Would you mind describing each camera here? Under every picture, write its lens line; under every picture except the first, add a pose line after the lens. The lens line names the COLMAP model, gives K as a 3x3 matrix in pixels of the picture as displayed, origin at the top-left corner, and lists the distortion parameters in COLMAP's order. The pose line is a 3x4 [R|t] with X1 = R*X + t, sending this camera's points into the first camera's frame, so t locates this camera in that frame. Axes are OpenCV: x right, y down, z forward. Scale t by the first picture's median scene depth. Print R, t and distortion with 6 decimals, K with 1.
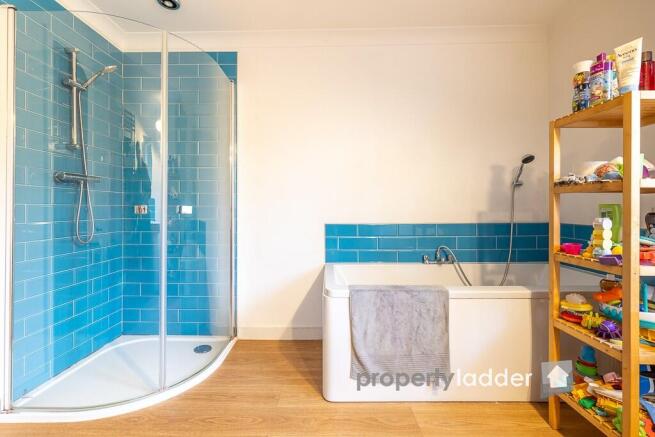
lens RADIAL K [[297.7, 0, 323.4], [0, 297.7, 208.3], [0, 0, 1]] dist [0.003780, 0.000361]
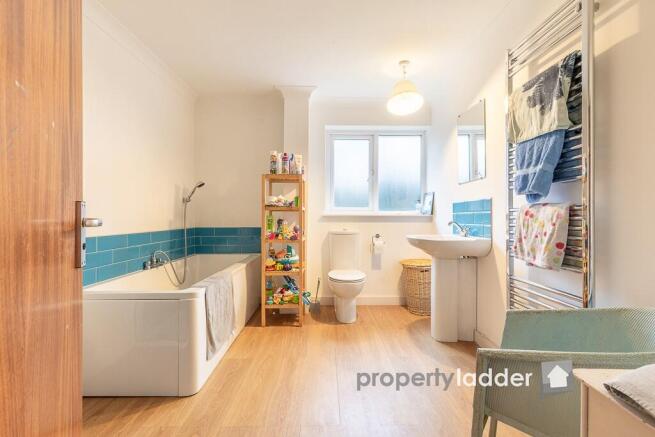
lens RADIAL K [[297.7, 0, 327.7], [0, 297.7, 217.9], [0, 0, 1]] dist [0.003780, 0.000361]
pose [[-0.029540, 0.005145, 0.999550, -0.806012], [0.006262, 0.999968, -0.004962, 0.009515], [-0.999544, 0.006113, -0.029572, 0.404253]]
